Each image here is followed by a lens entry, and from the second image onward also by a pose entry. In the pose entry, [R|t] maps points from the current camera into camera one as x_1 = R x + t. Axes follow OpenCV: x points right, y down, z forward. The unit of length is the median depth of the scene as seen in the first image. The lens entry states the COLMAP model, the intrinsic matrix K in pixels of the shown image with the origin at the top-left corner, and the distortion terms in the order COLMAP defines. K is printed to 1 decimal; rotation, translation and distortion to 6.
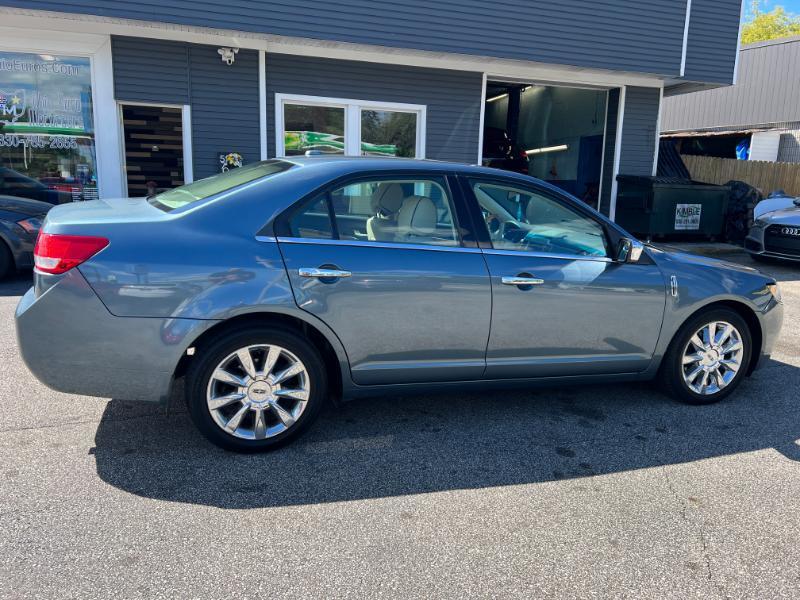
lens RADIAL K [[599.7, 0, 398.0], [0, 599.7, 296.6], [0, 0, 1]] dist [0.048390, -0.048919]
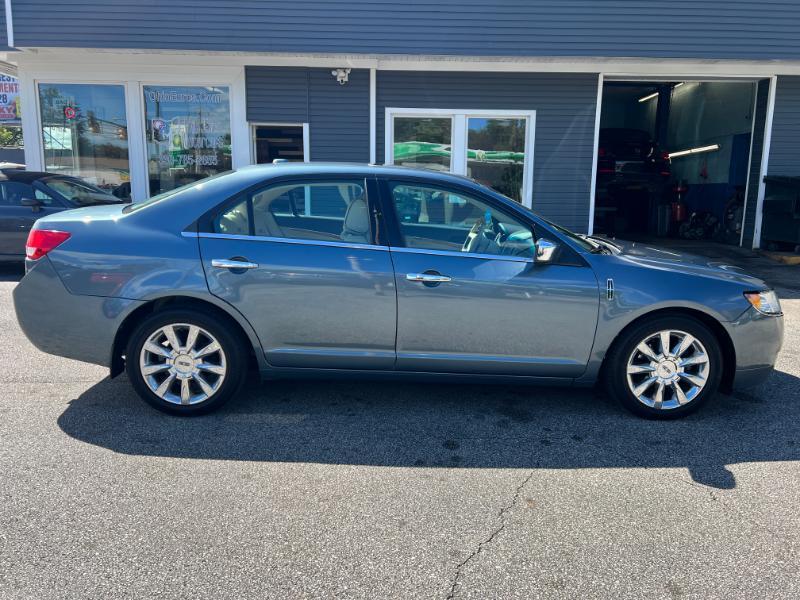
lens RADIAL K [[599.0, 0, 402.0], [0, 599.0, 297.2], [0, 0, 1]] dist [0.047119, -0.051142]
pose [[0.954183, 0.036539, -0.296984, 0.185759], [-0.040928, 0.999125, -0.008573, 0.007111], [0.296411, 0.020335, 0.954844, -0.000775]]
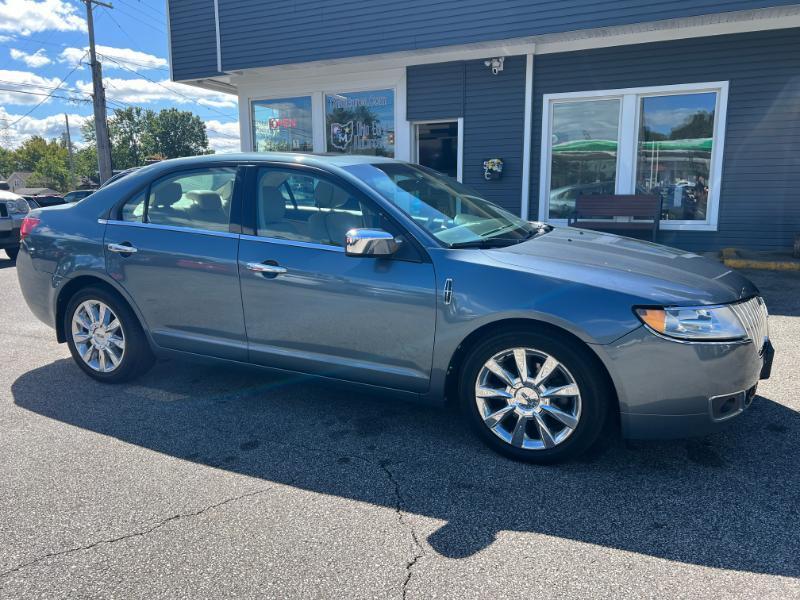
lens RADIAL K [[599.0, 0, 402.0], [0, 599.0, 297.2], [0, 0, 1]] dist [0.047119, -0.051142]
pose [[0.718772, 0.090095, -0.689384, 0.413433], [-0.100698, 0.994603, 0.024993, -0.009975], [0.687915, 0.051455, 0.723965, 0.173534]]
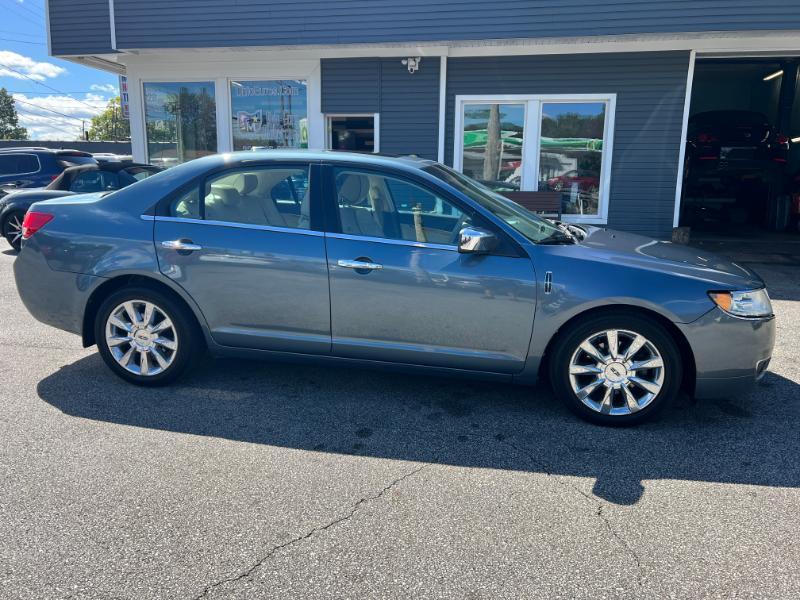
lens RADIAL K [[599.0, 0, 402.0], [0, 599.0, 297.2], [0, 0, 1]] dist [0.047119, -0.051142]
pose [[0.871253, 0.077785, -0.484631, 0.304597], [-0.078683, 0.996728, 0.018524, 0.002041], [0.484486, 0.021994, 0.874523, 0.053370]]
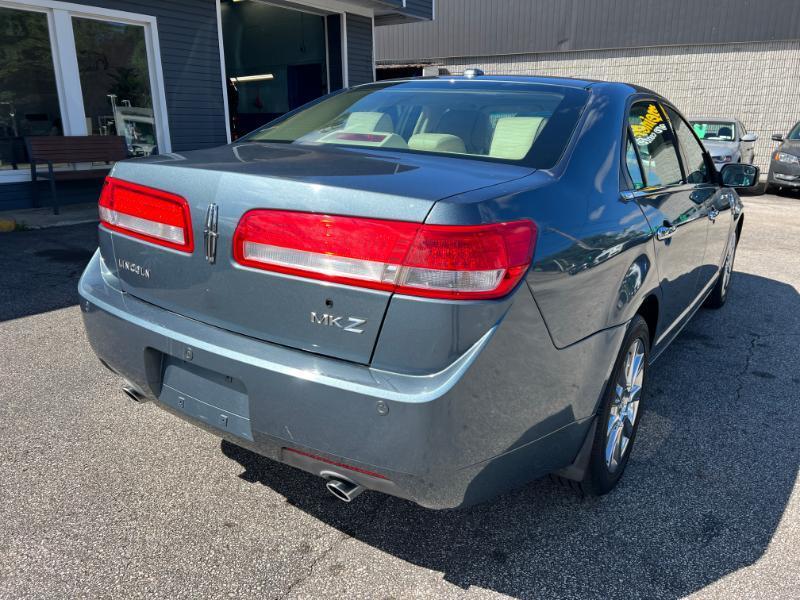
lens RADIAL K [[602.1, 0, 398.3], [0, 602.1, 298.5], [0, 0, 1]] dist [0.051587, -0.056660]
pose [[0.794672, -0.194121, 0.575165, -0.302178], [0.132820, 0.980135, 0.147290, -0.041102], [-0.592331, -0.040654, 0.804668, 0.202844]]
